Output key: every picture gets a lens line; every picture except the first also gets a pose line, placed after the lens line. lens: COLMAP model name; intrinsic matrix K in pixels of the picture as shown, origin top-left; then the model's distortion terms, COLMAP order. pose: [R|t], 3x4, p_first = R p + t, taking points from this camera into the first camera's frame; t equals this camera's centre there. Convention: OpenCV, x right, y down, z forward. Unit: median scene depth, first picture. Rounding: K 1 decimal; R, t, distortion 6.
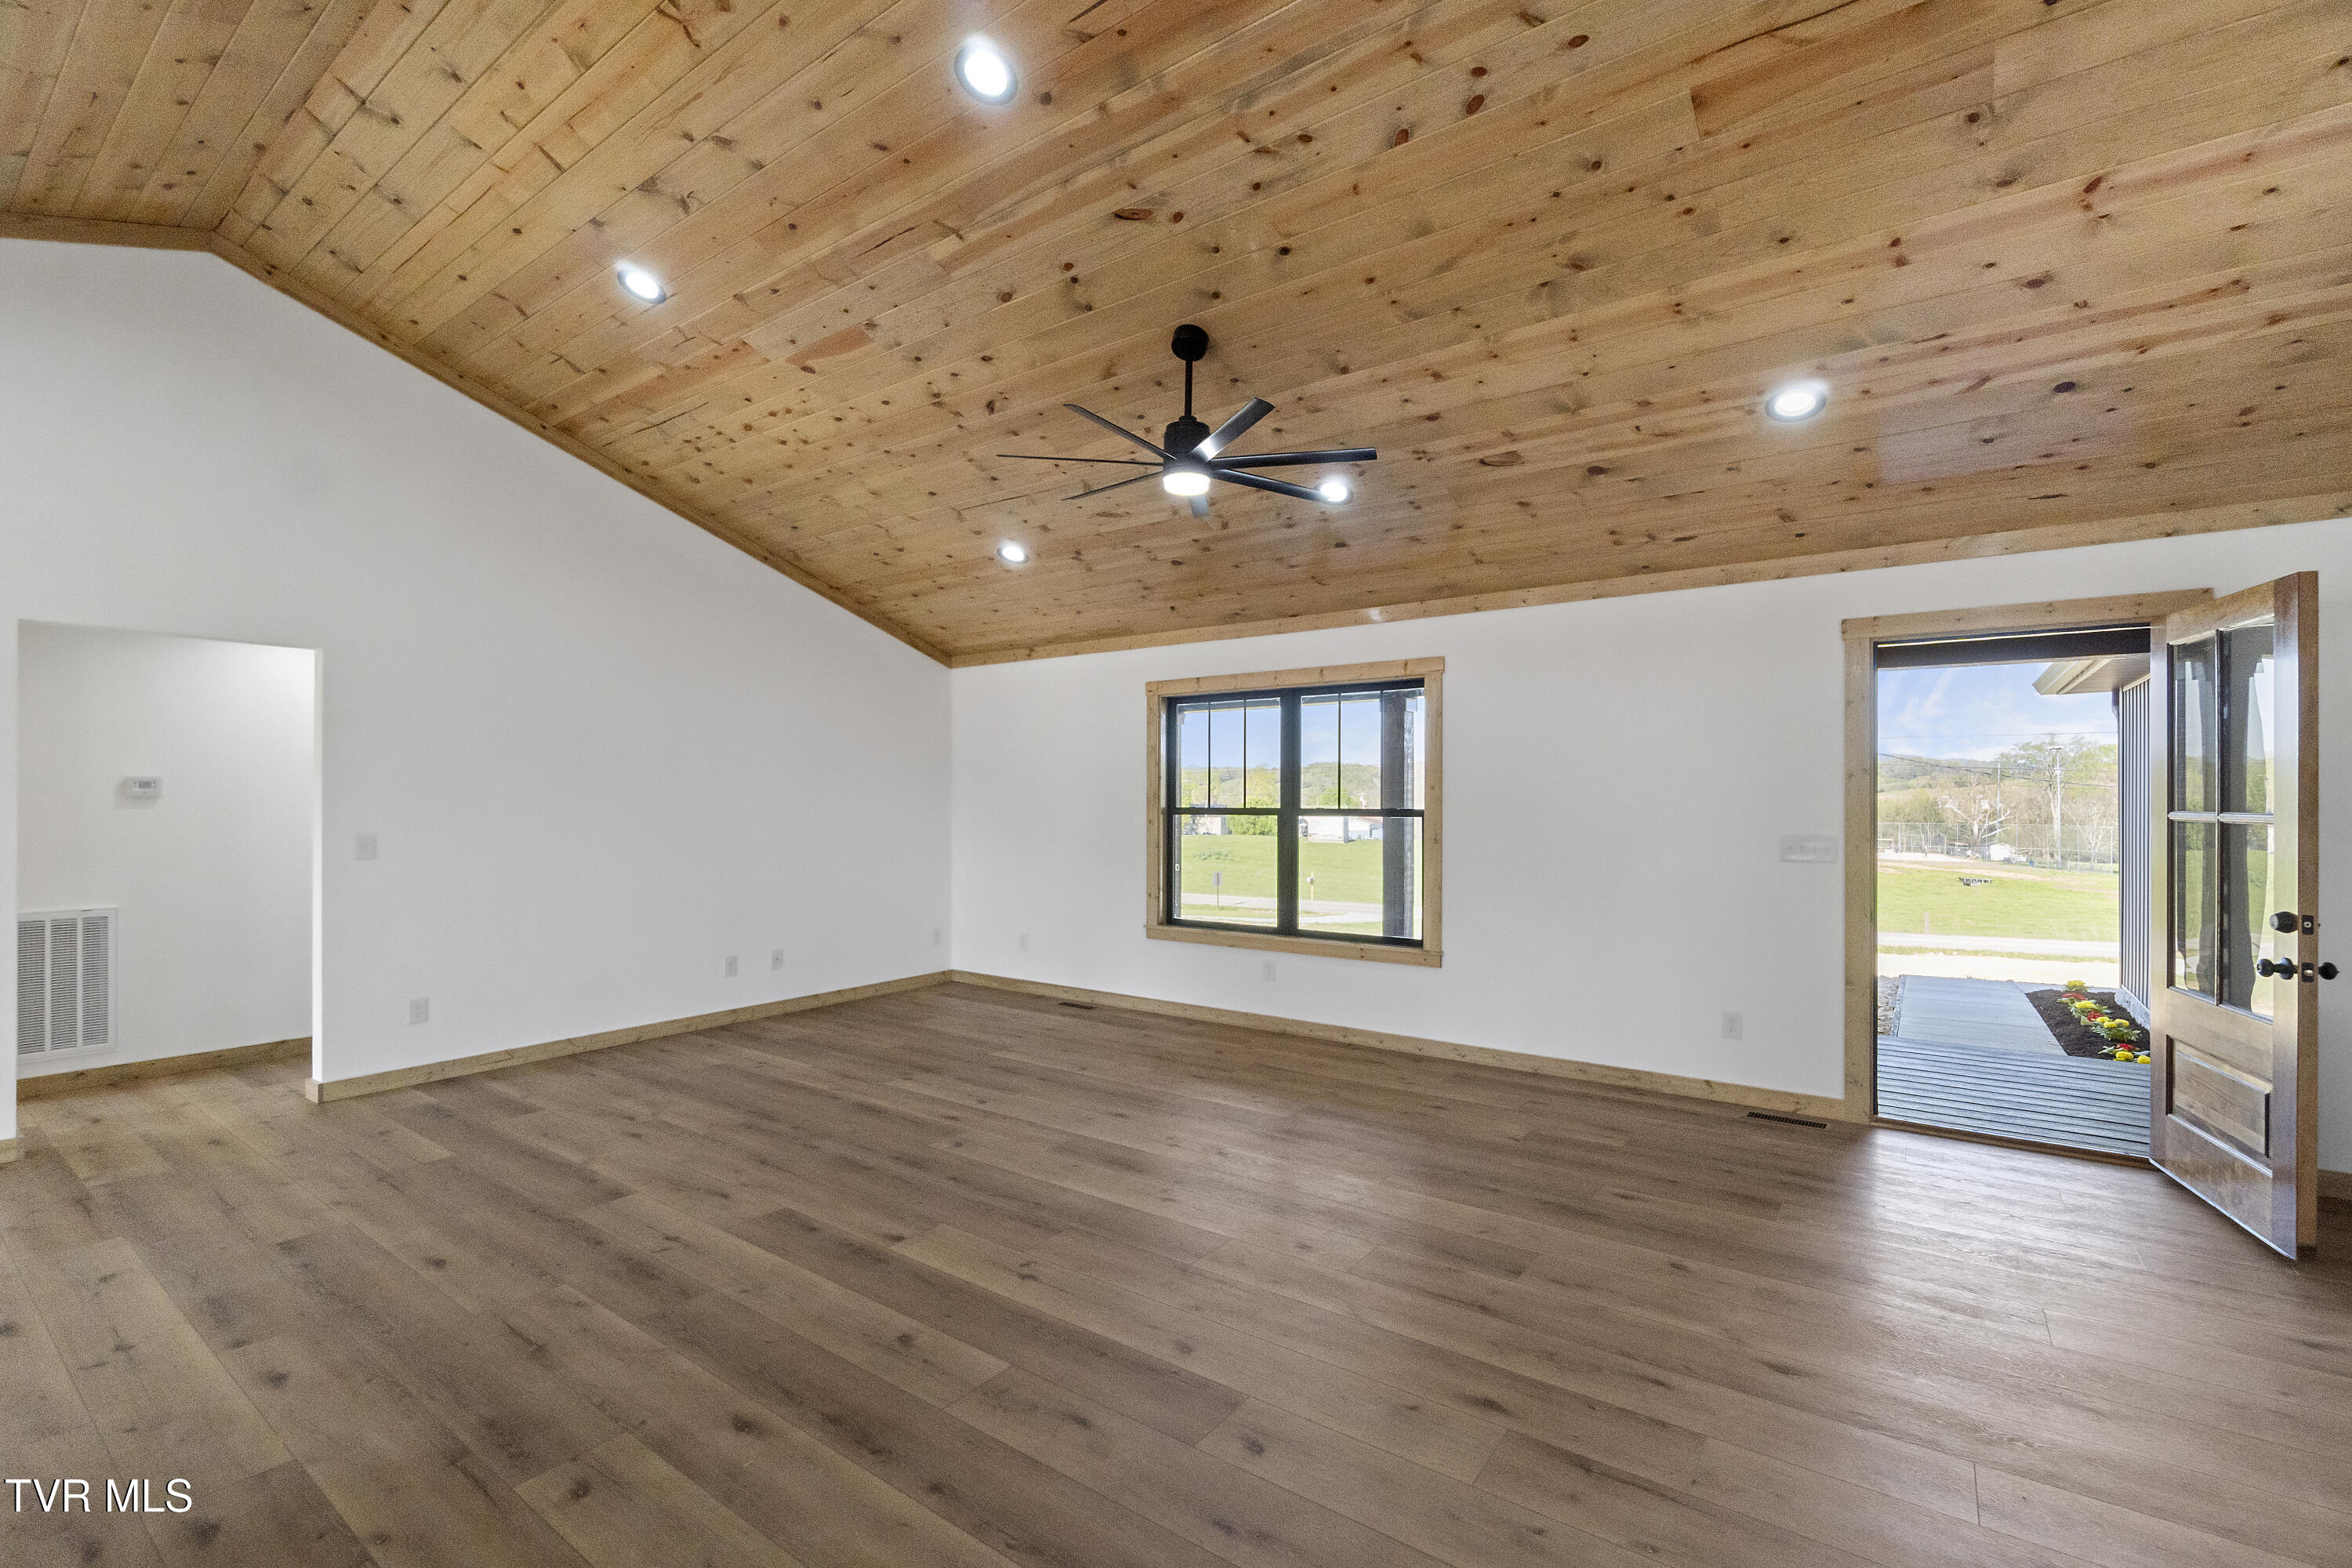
lens RADIAL K [[1020.2, 0, 1177.1], [0, 1020.2, 794.6], [0, 0, 1]] dist [-0.003244, 0.000194]
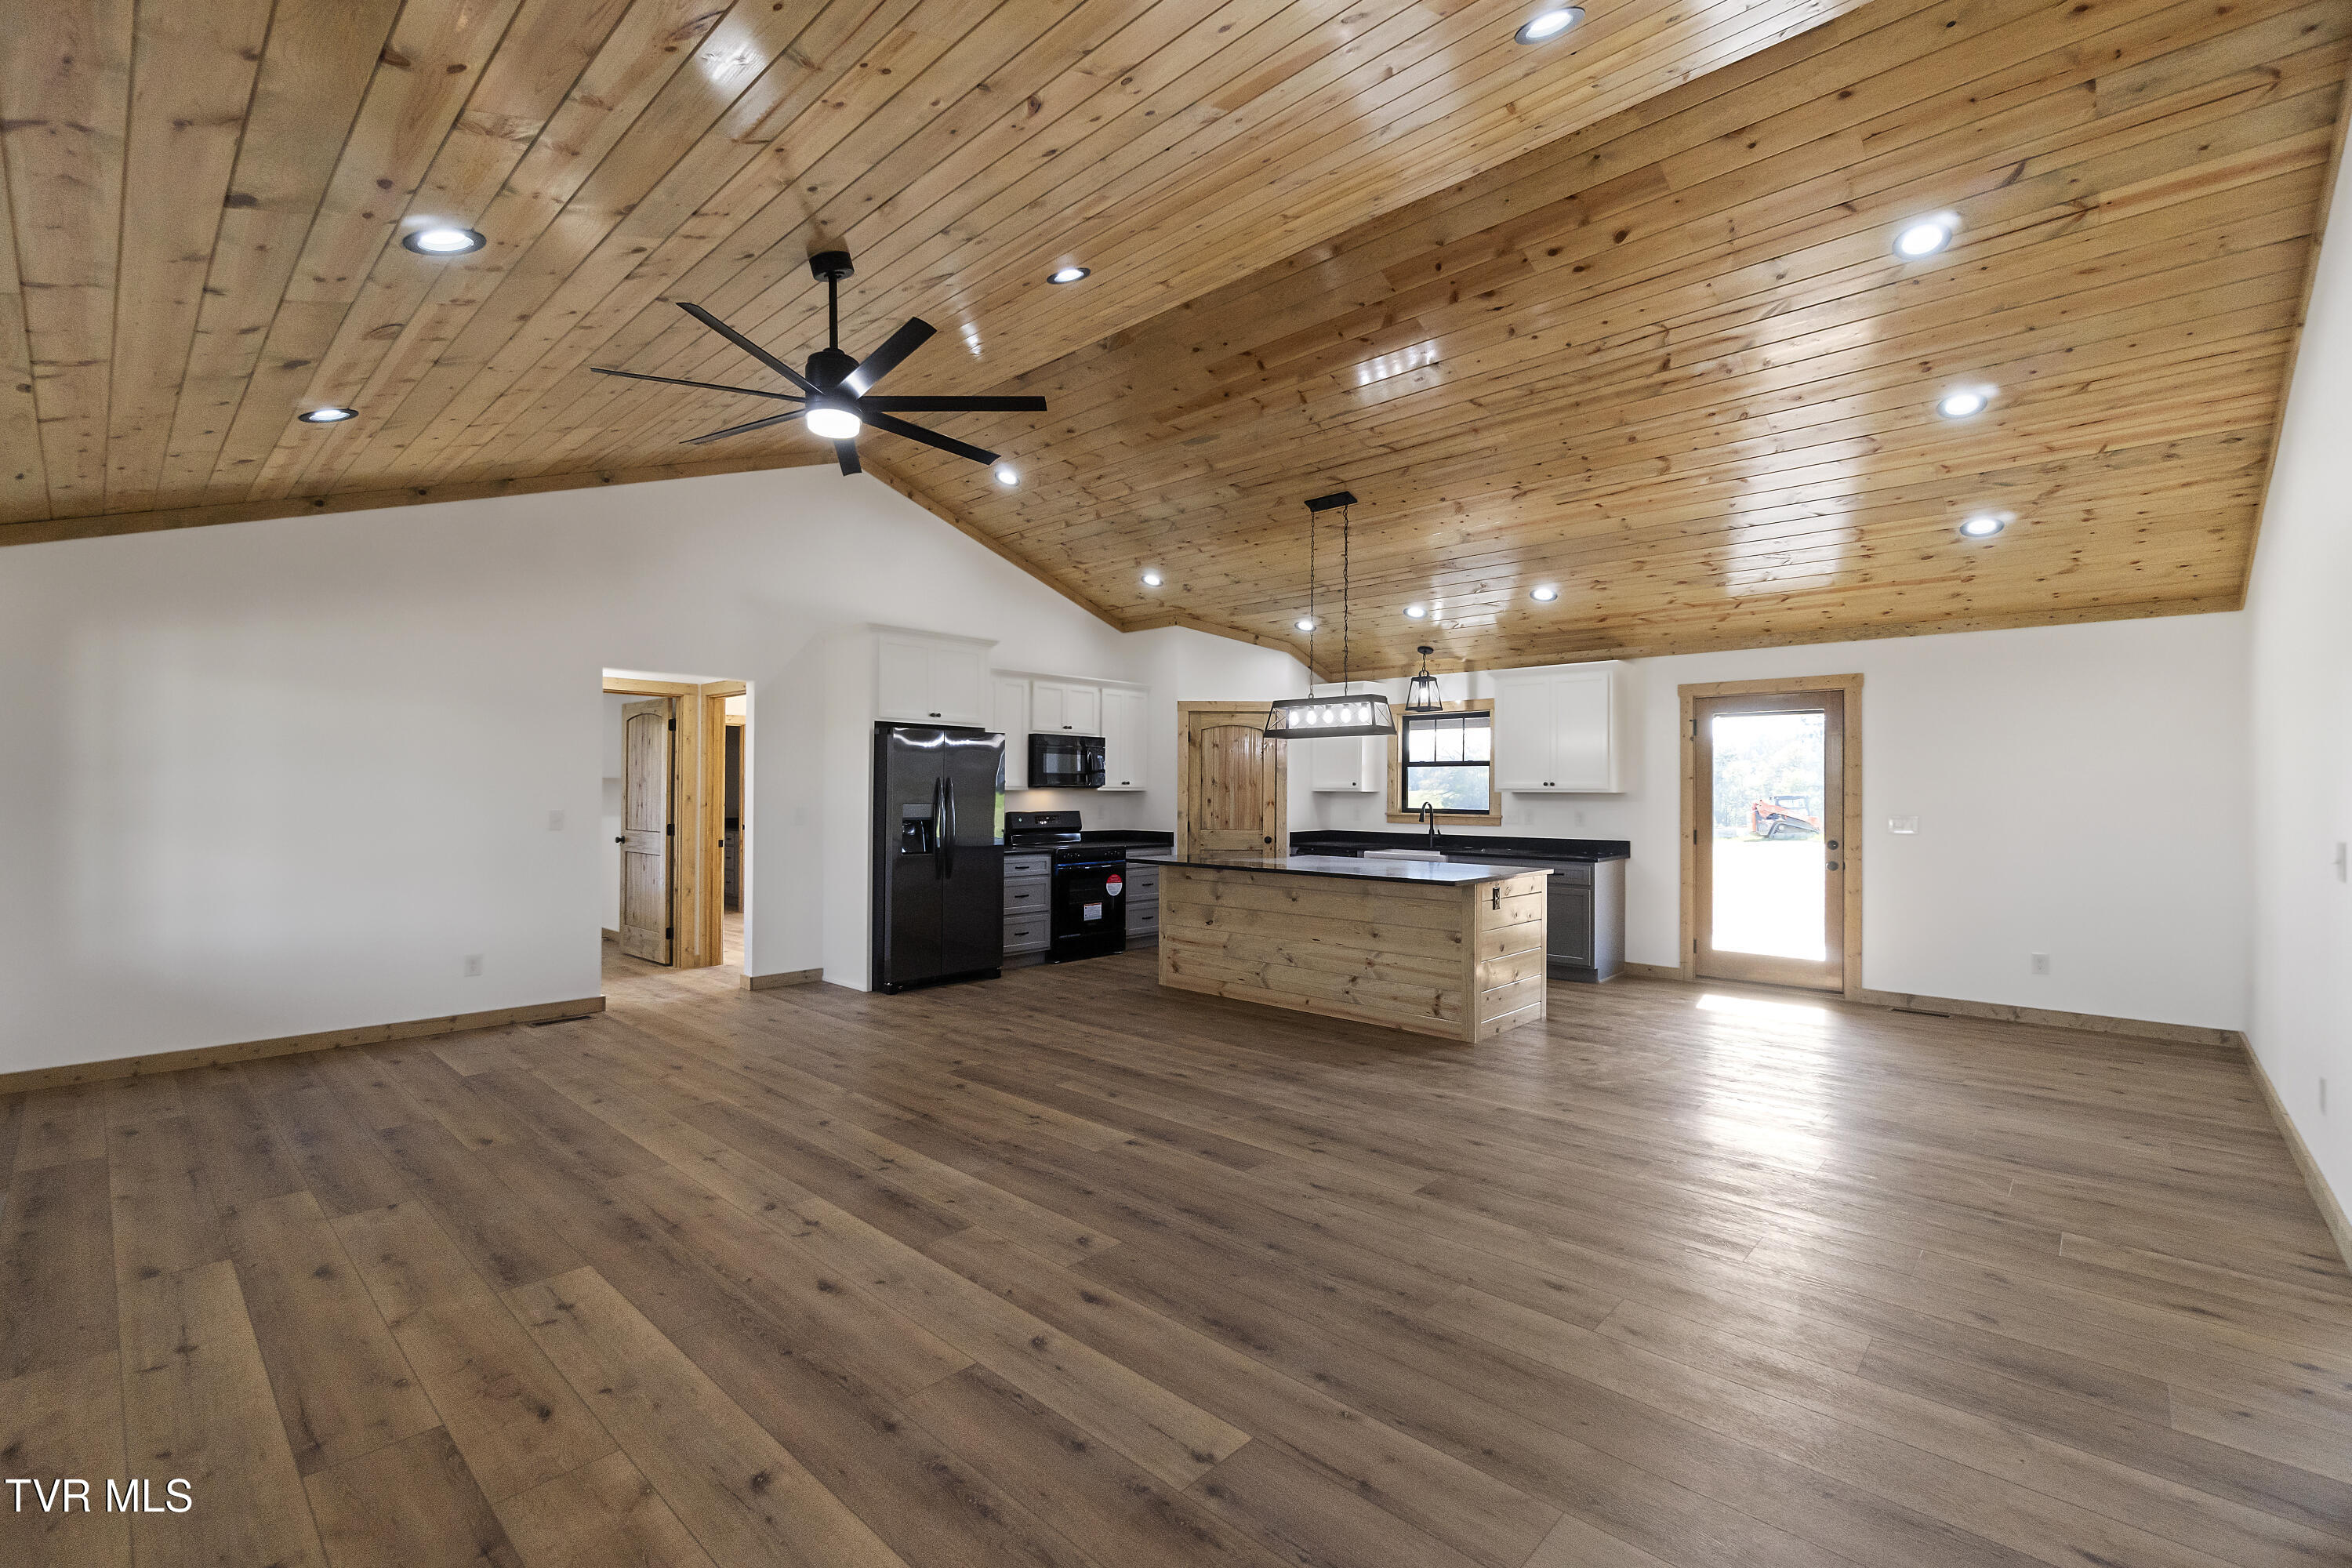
lens RADIAL K [[1015.5, 0, 1176.0], [0, 1015.5, 784.0], [0, 0, 1]] dist [-0.001966, -0.000348]
pose [[-0.992944, -0.004616, 0.118492, -0.350756], [-0.005986, 0.999919, -0.011215, 0.014115], [-0.118431, -0.011845, -0.992892, 1.647957]]
